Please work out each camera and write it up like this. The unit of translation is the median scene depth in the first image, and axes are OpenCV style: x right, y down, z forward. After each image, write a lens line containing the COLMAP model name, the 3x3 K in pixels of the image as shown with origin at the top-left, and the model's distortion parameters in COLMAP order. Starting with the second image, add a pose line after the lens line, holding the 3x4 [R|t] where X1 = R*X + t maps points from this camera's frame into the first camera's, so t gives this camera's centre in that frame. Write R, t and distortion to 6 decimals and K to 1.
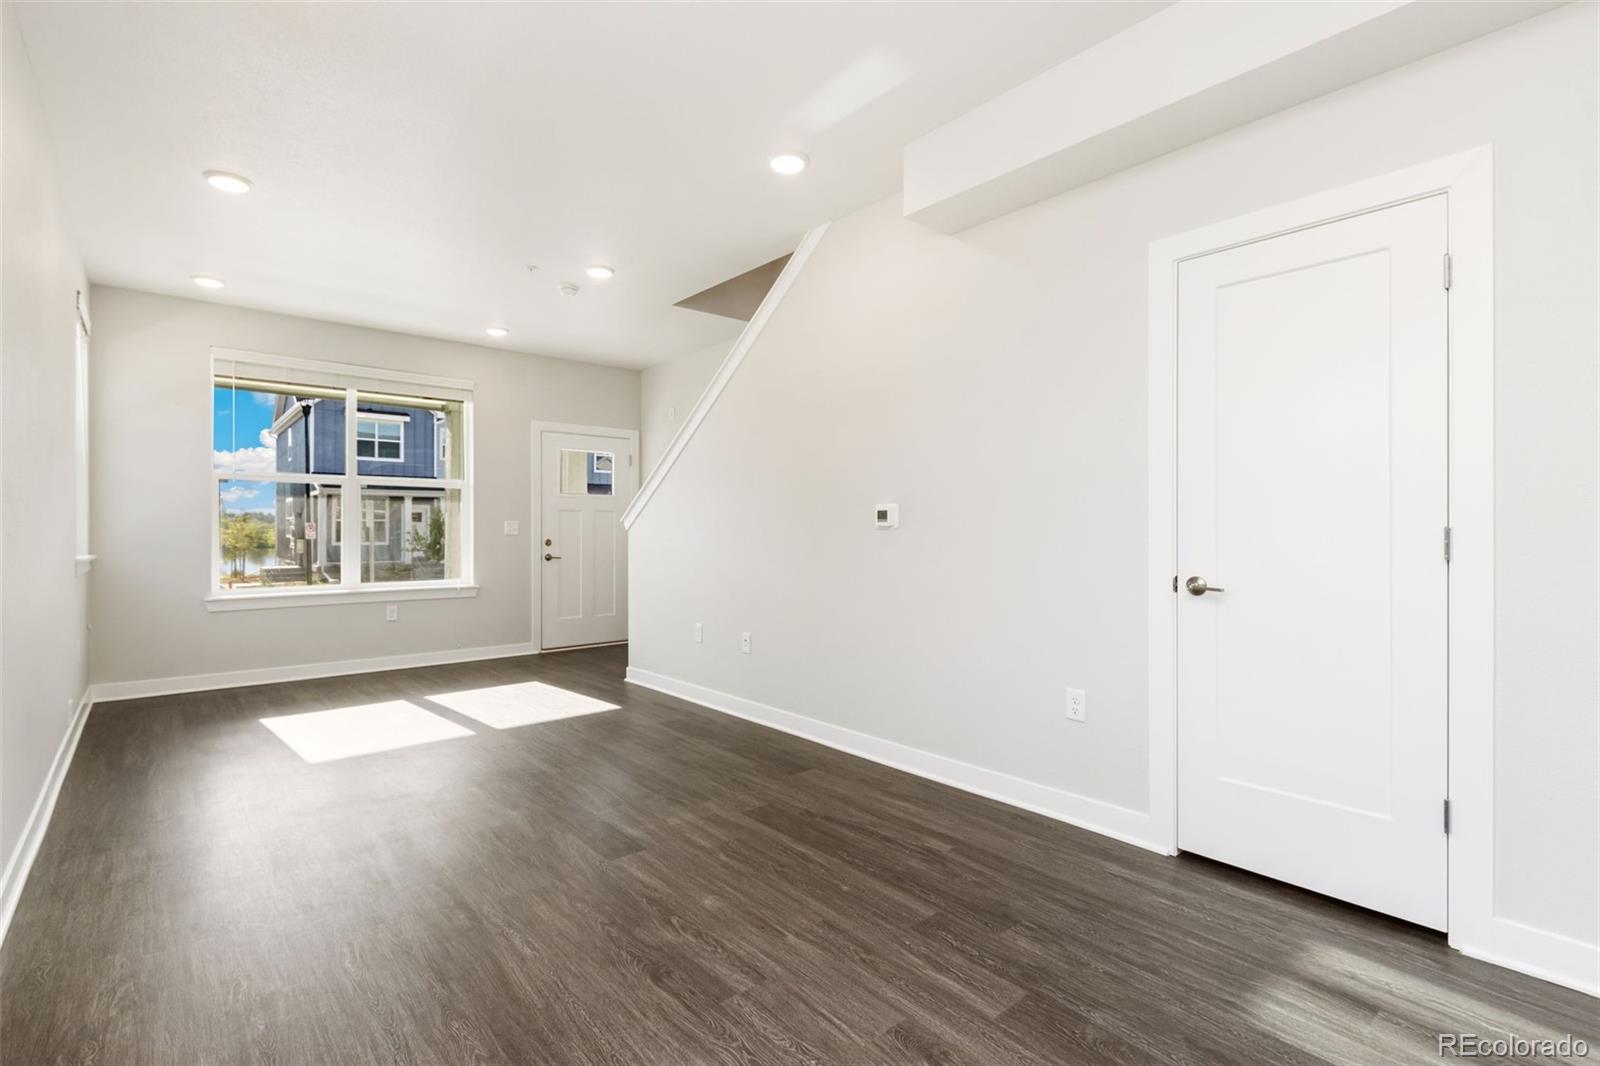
lens RADIAL K [[739.5, 0, 787.3], [0, 739.5, 528.7], [0, 0, 1]] dist [0.003875, -0.001146]
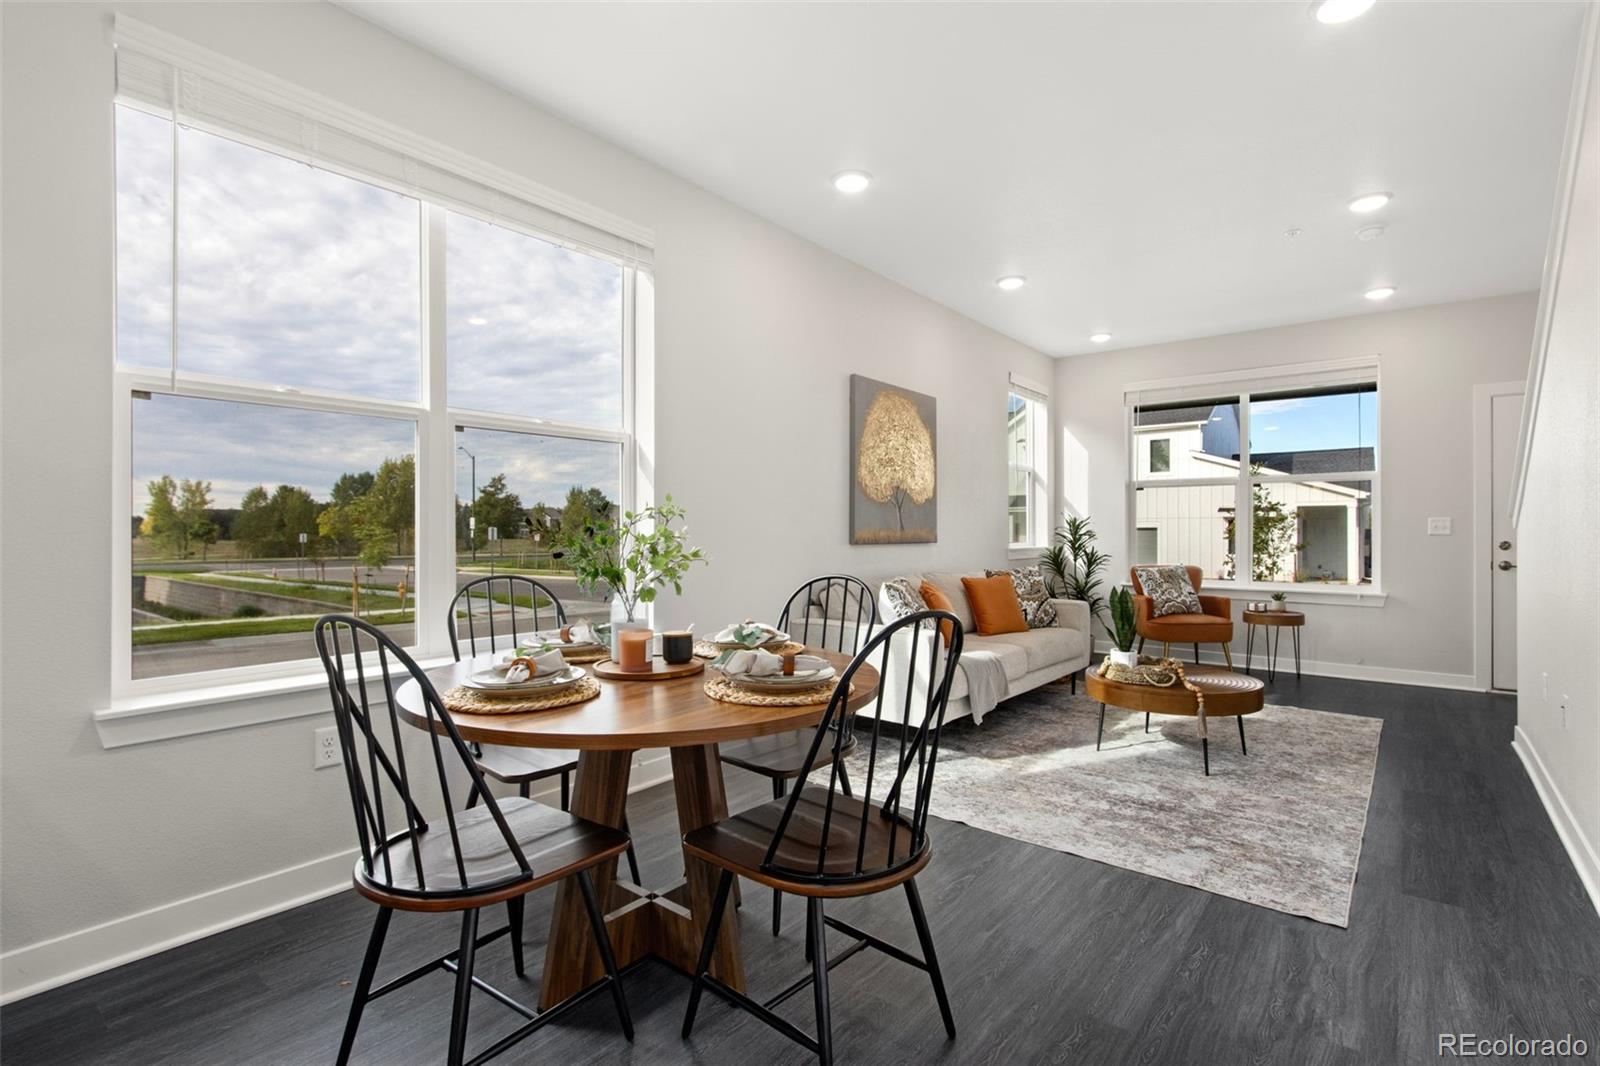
lens RADIAL K [[739.5, 0, 792.6], [0, 739.5, 532.0], [0, 0, 1]] dist [0.003875, -0.001146]
pose [[0.186000, 0.004208, -0.982541, 0.400486], [0.001882, 0.999987, 0.004639, 0.000445], [0.982548, -0.002712, 0.185989, 0.236079]]
